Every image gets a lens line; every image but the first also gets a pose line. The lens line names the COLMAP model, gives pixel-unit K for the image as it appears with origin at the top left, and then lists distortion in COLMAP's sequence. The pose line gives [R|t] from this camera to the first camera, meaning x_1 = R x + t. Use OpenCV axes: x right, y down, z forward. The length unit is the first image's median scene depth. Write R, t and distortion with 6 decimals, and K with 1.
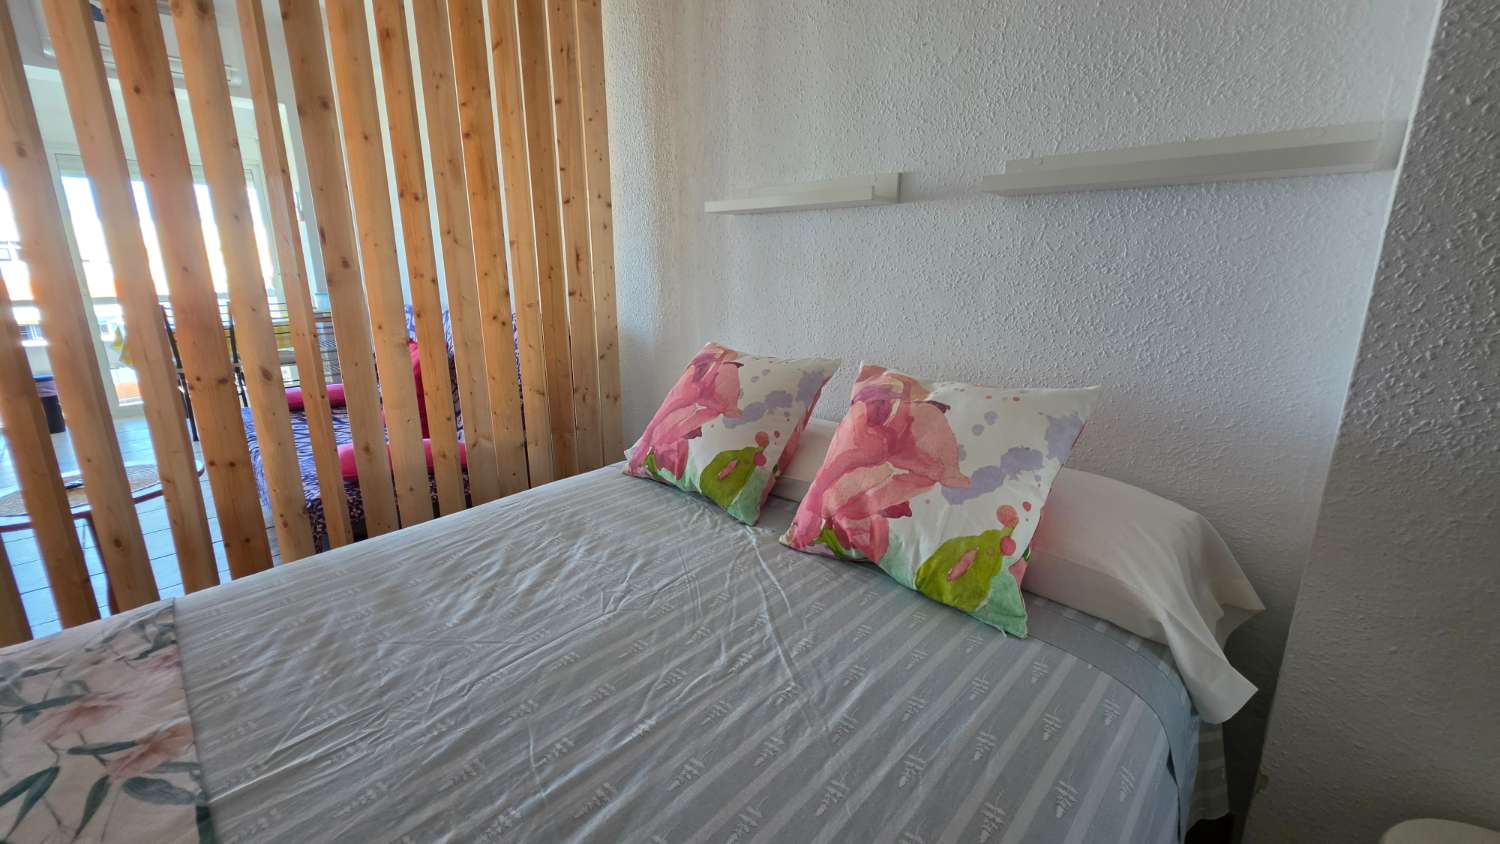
lens RADIAL K [[600.0, 0, 745.1], [0, 600.0, 402.6], [0, 0, 1]] dist [-0.004042, 0.001015]
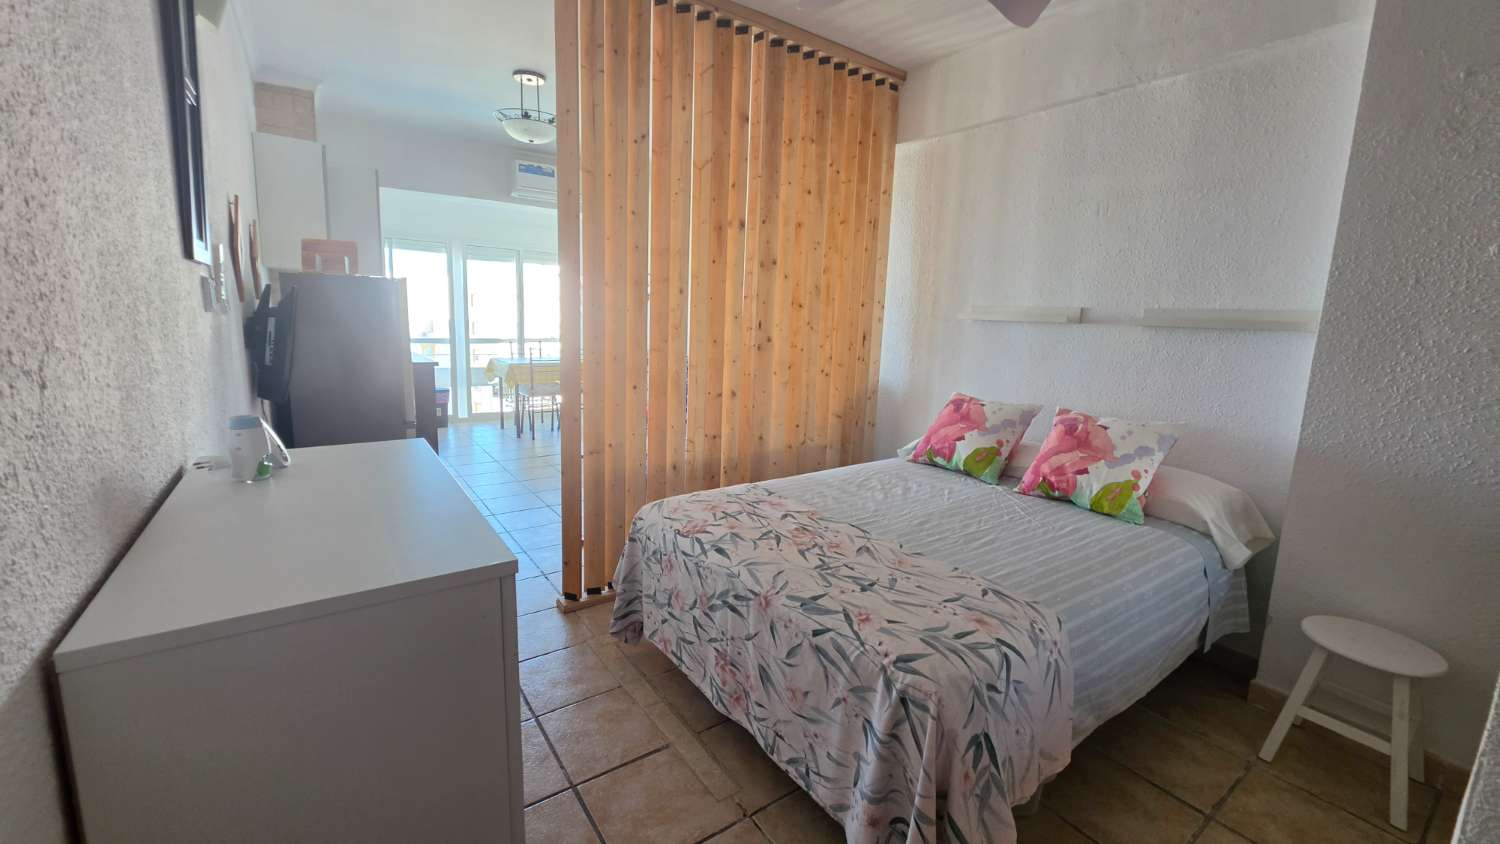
lens RADIAL K [[600.0, 0, 750.3], [0, 600.0, 407.3], [0, 0, 1]] dist [-0.004042, 0.001015]
pose [[0.979880, 0.068645, -0.187411, -0.529228], [-0.084348, 0.993446, -0.077139, 0.213329], [0.180888, 0.091395, 0.979248, -1.362204]]
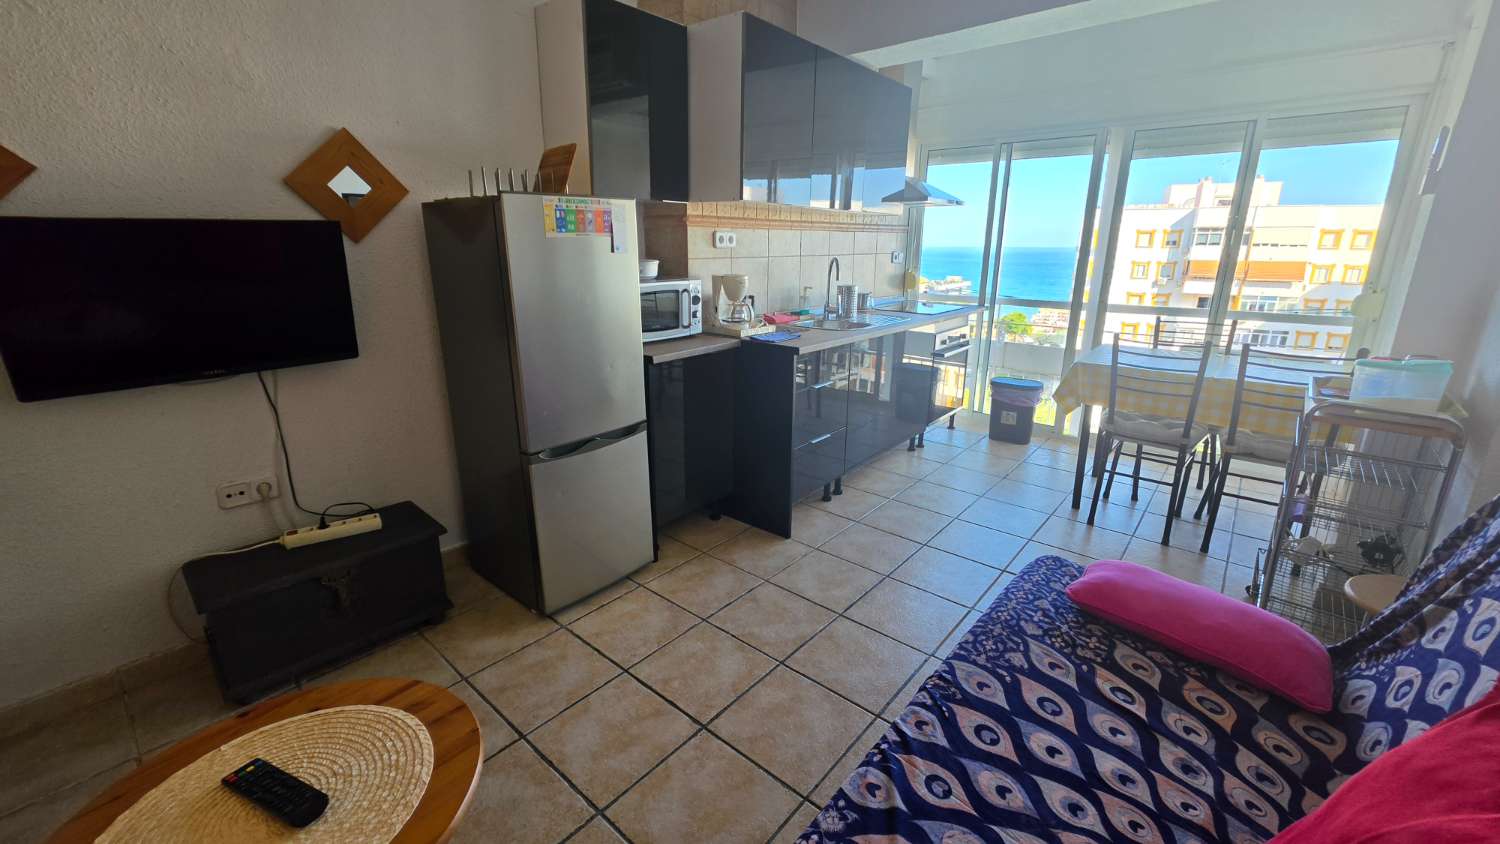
lens RADIAL K [[600.0, 0, 747.8], [0, 600.0, 405.3], [0, 0, 1]] dist [-0.004042, 0.001015]
pose [[0.035193, 0.270377, -0.962111, -1.164516], [-0.238266, 0.937216, 0.254666, -0.601309], [0.970562, 0.220276, 0.097405, 2.023010]]
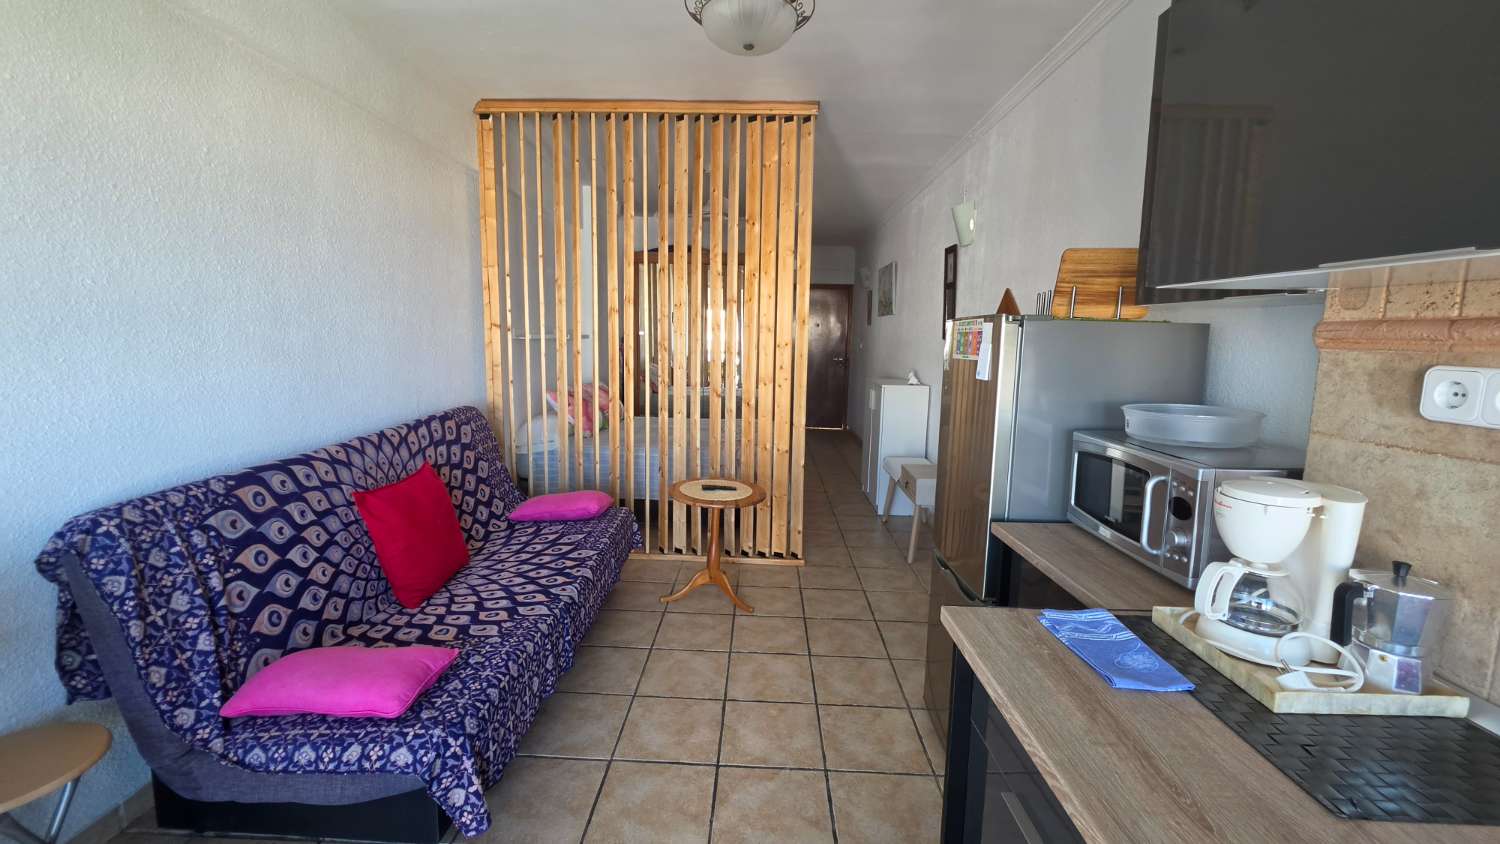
lens RADIAL K [[600.0, 0, 745.4], [0, 600.0, 407.9], [0, 0, 1]] dist [-0.004042, 0.001015]
pose [[-0.658575, -0.094937, 0.746502, -4.096559], [0.162570, 0.950635, 0.264319, -0.943165], [-0.734745, 0.295433, -0.610631, 3.235257]]
